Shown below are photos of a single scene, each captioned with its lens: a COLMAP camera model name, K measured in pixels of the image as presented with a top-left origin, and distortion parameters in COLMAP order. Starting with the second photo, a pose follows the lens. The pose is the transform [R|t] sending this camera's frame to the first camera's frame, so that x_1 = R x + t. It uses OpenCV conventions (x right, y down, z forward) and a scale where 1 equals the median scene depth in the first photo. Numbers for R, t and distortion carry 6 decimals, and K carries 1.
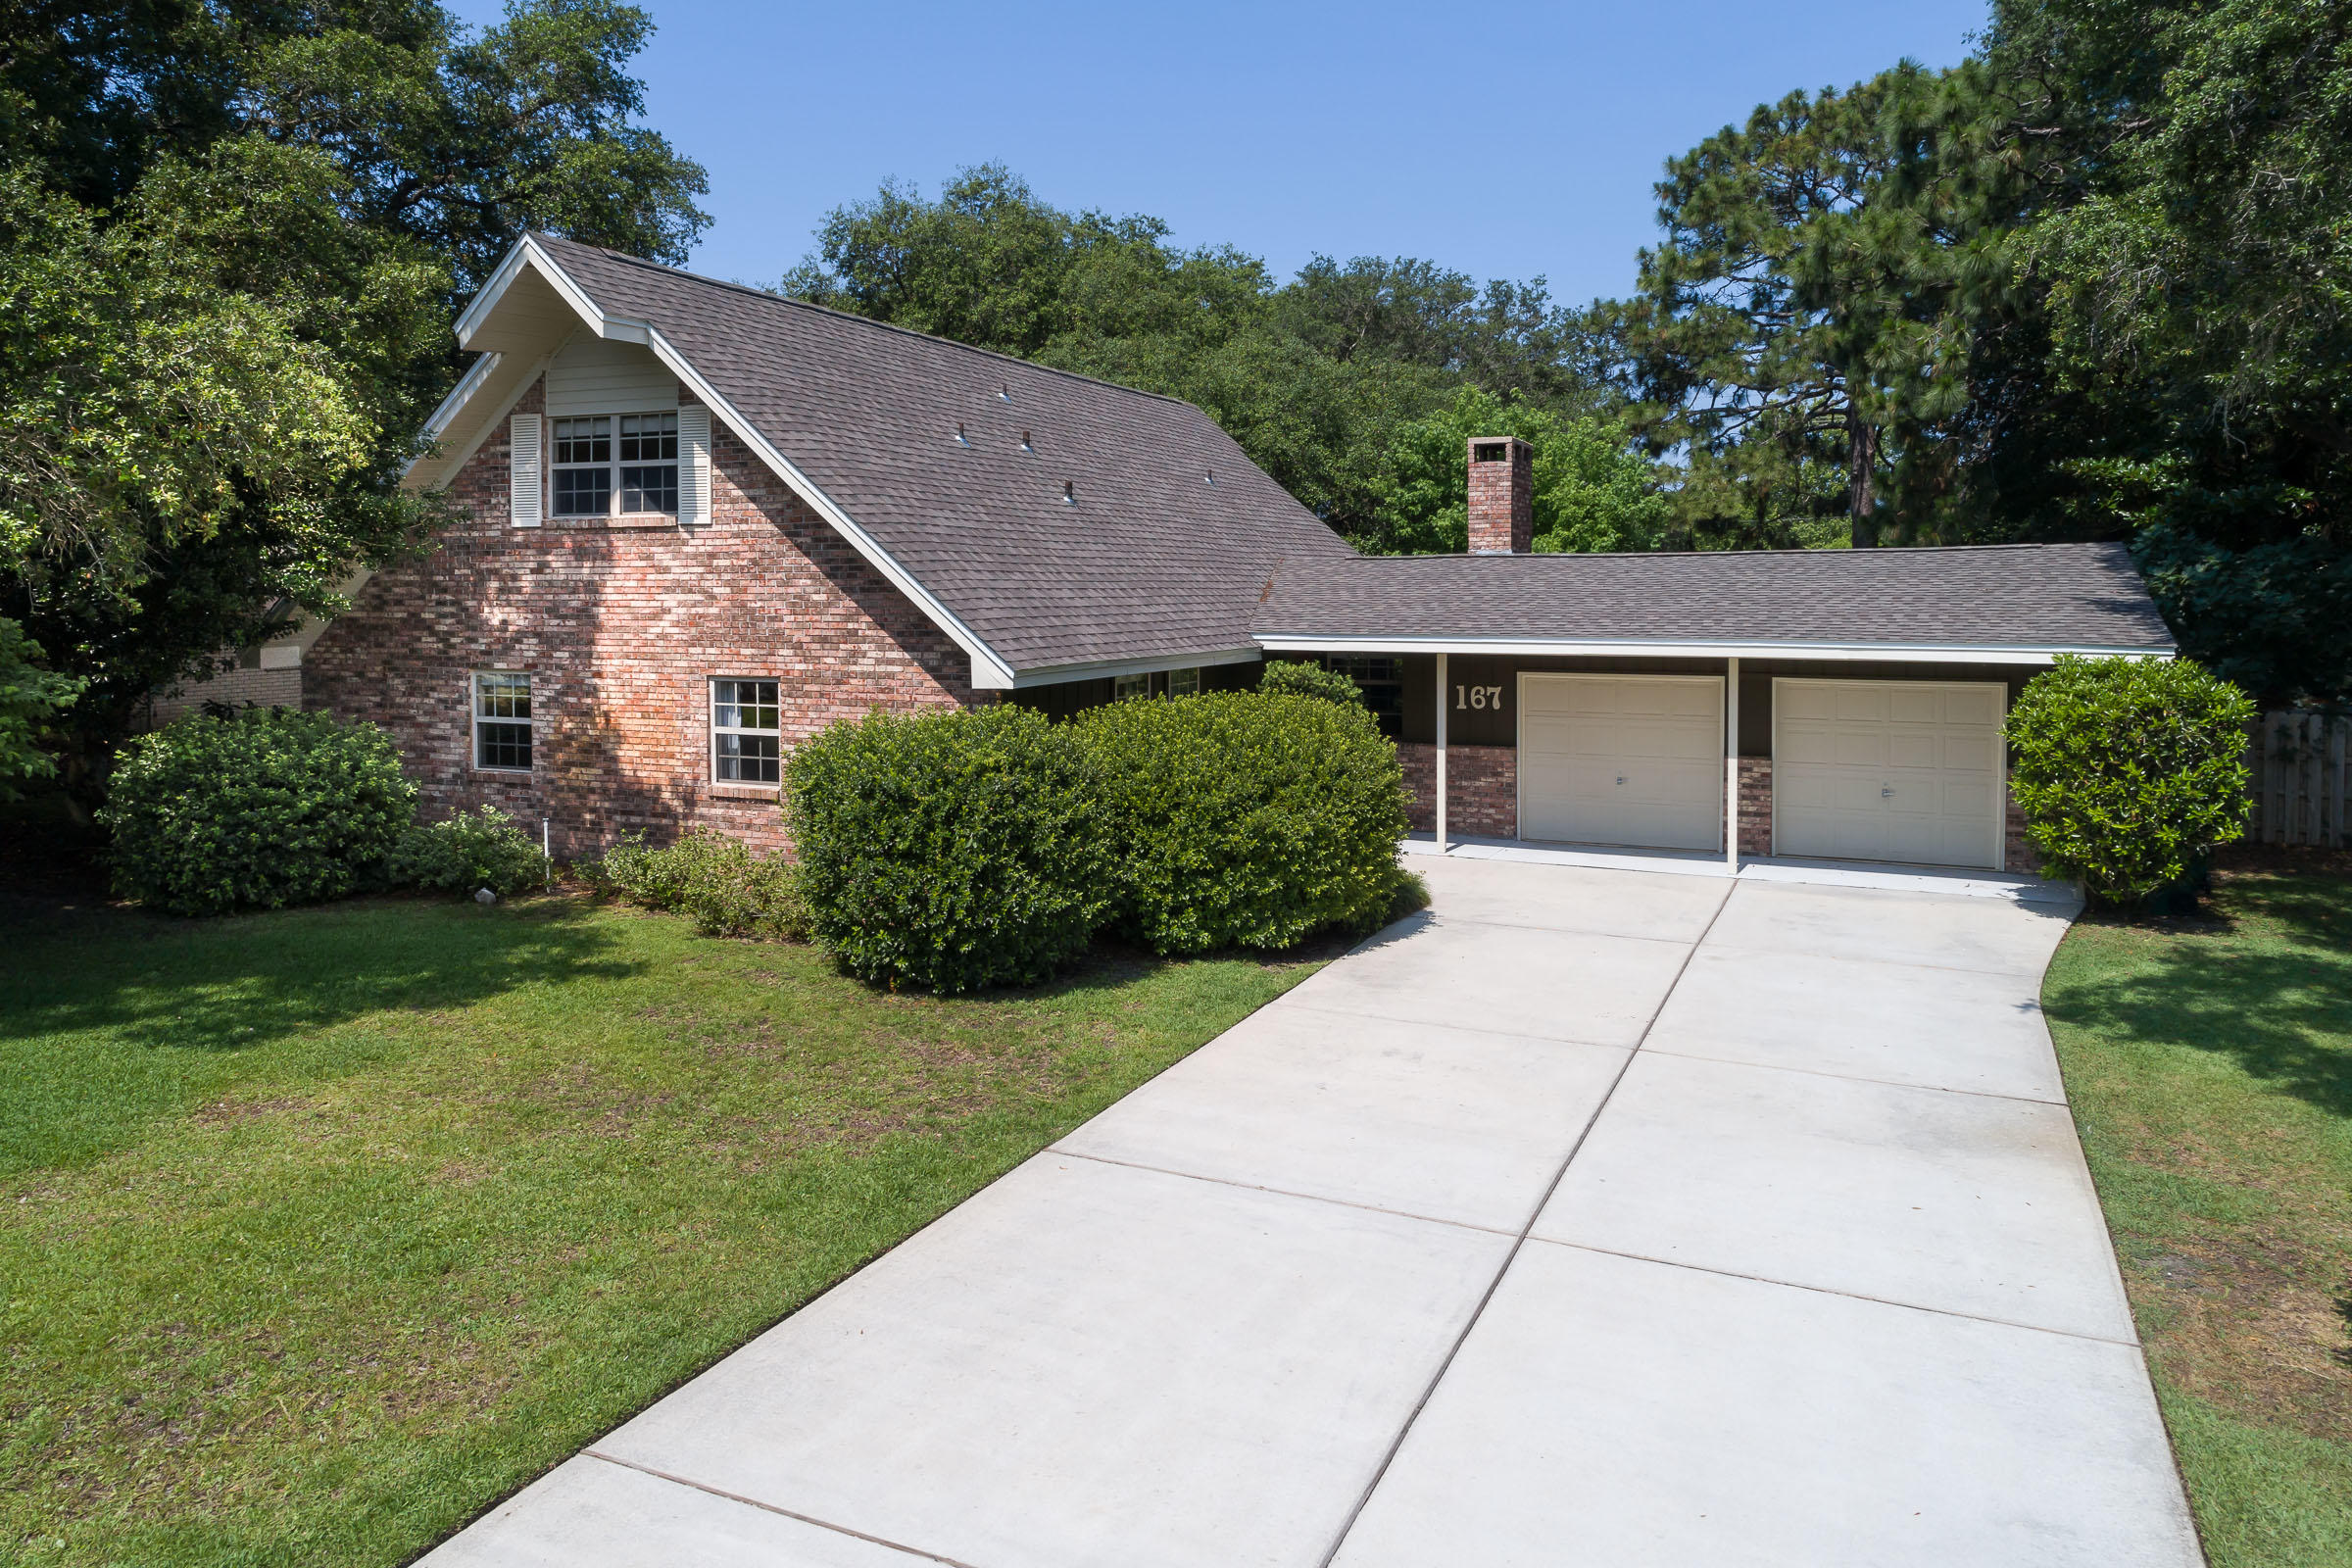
lens RADIAL K [[1652.7, 0, 1158.0], [0, 1652.7, 639.5], [0, 0, 1]] dist [0.000178, -0.004597]
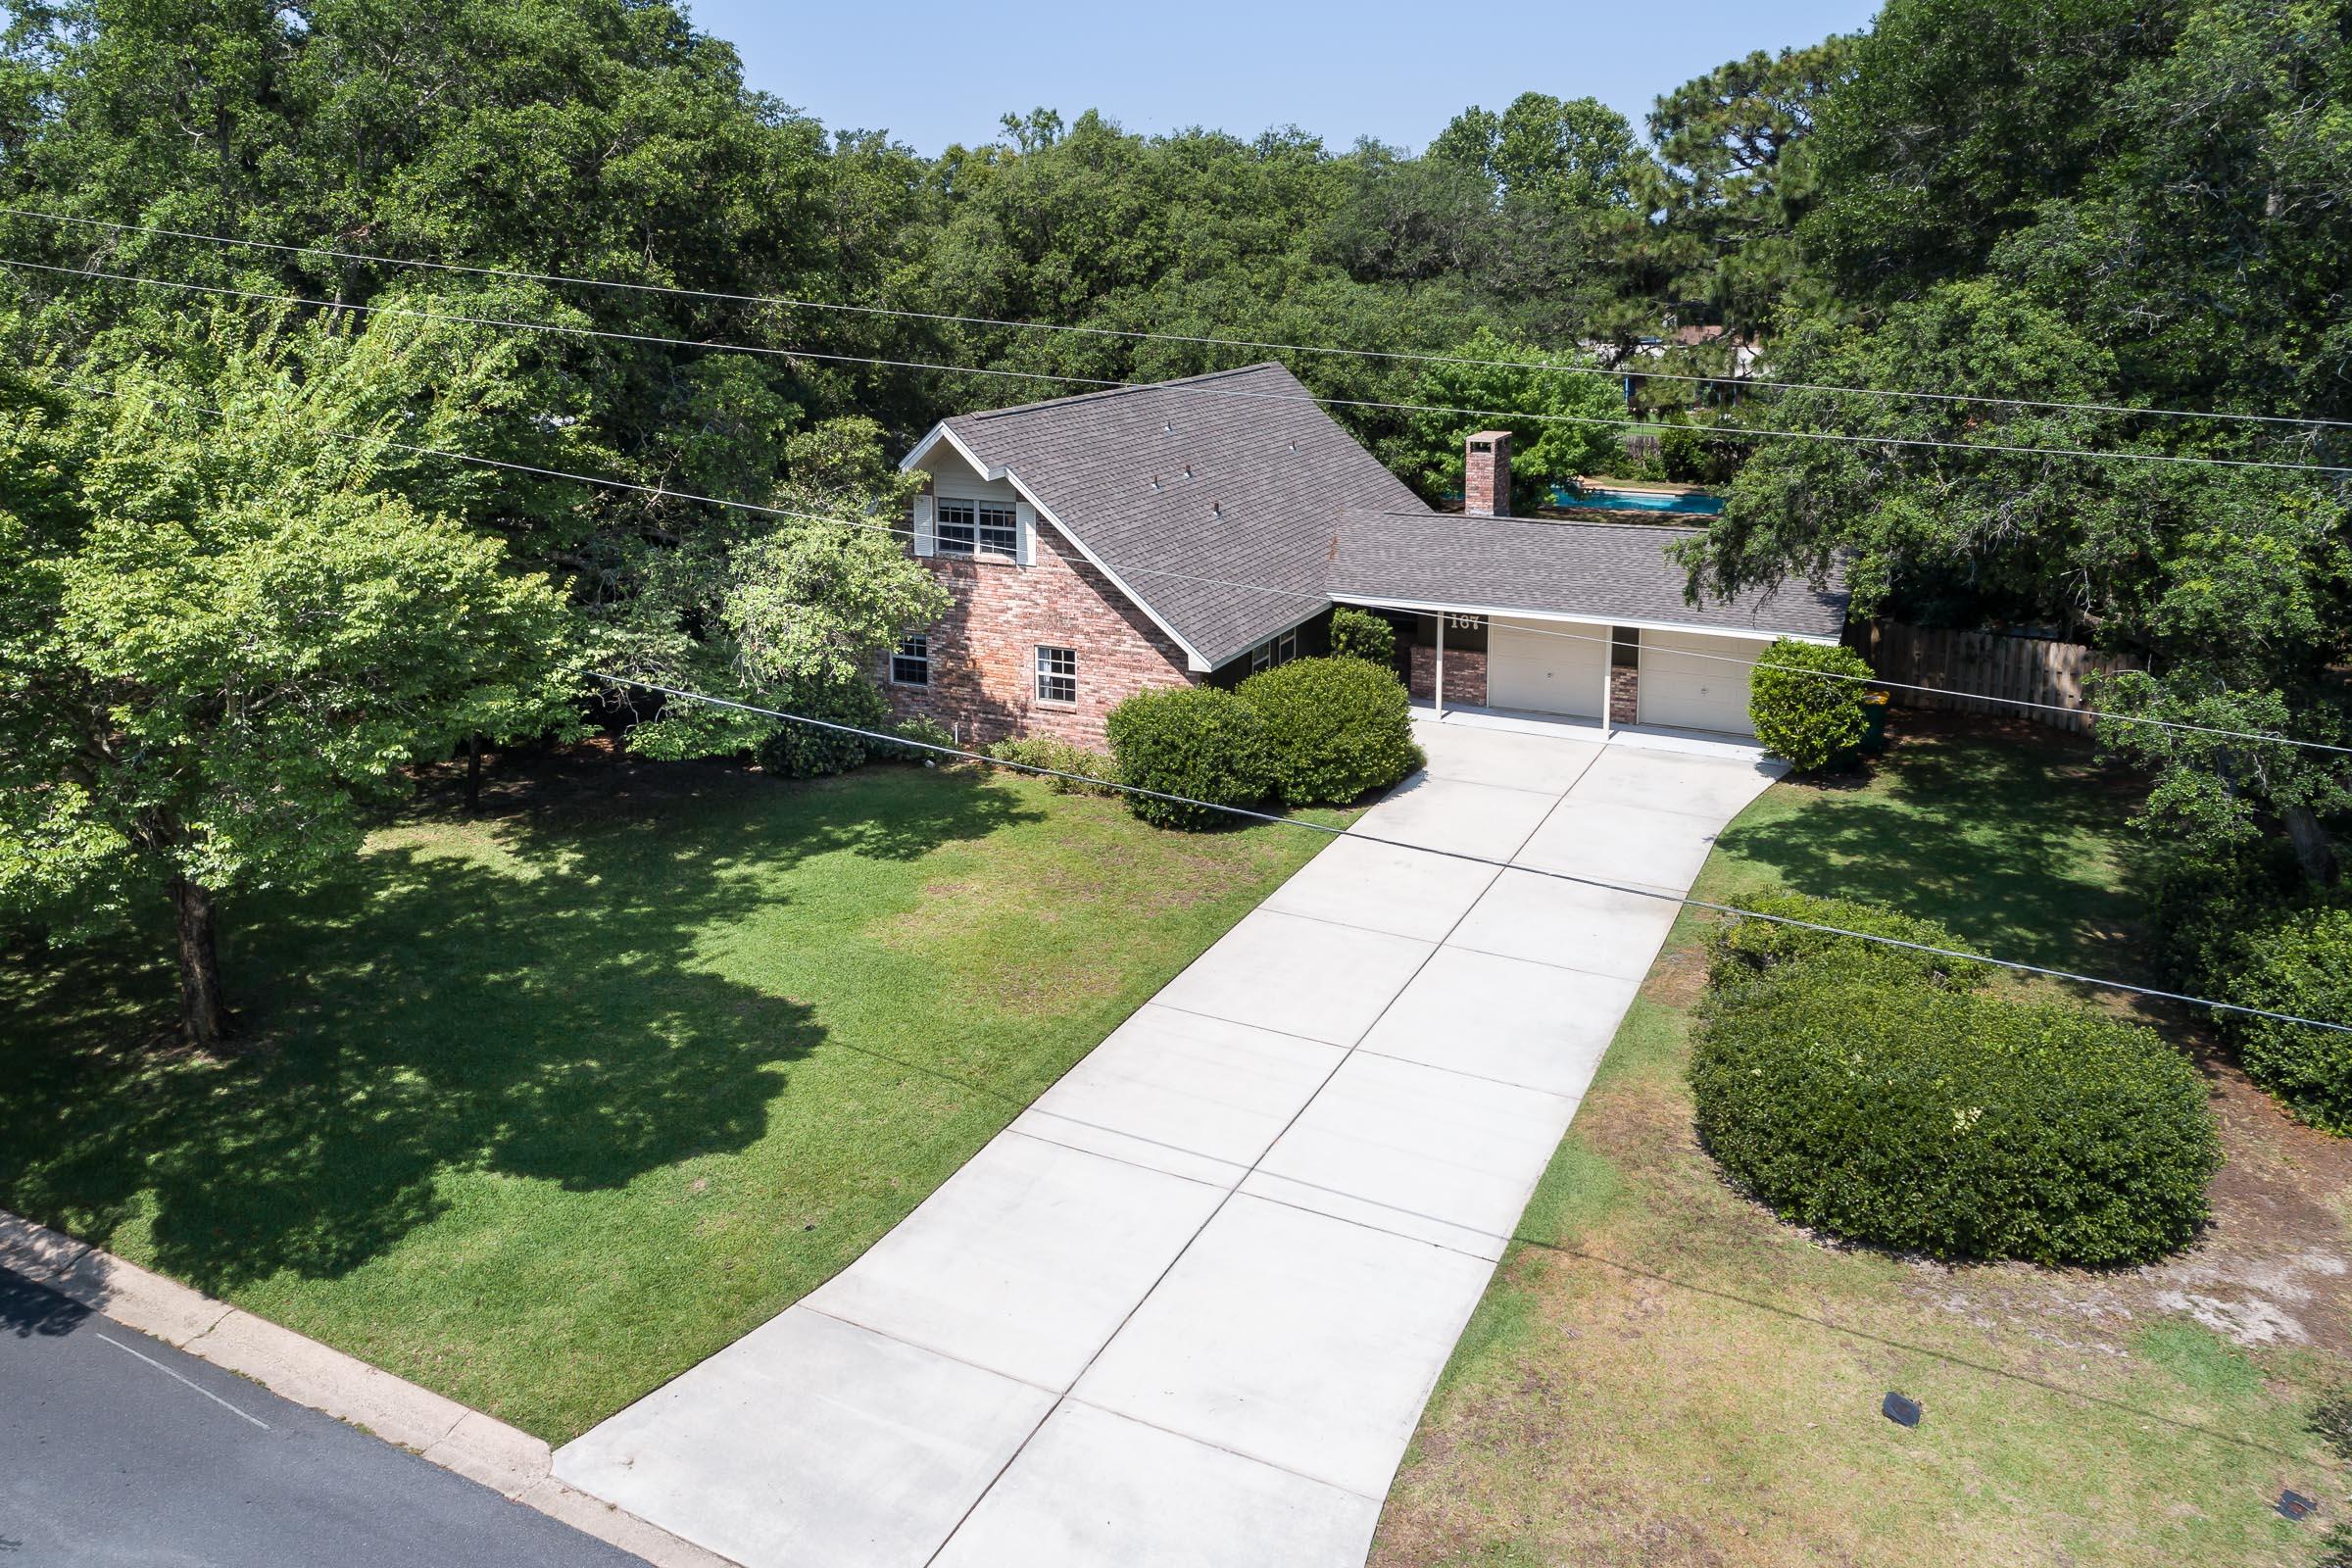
lens RADIAL K [[1747.1, 0, 1049.9], [0, 1747.1, 600.8], [0, 0, 1]] dist [-0.007713, 0.001966]
pose [[0.996944, -0.002015, -0.078099, -0.101372], [0.014963, 0.986086, 0.165562, -0.350905], [0.076678, -0.166225, 0.983102, -0.917764]]
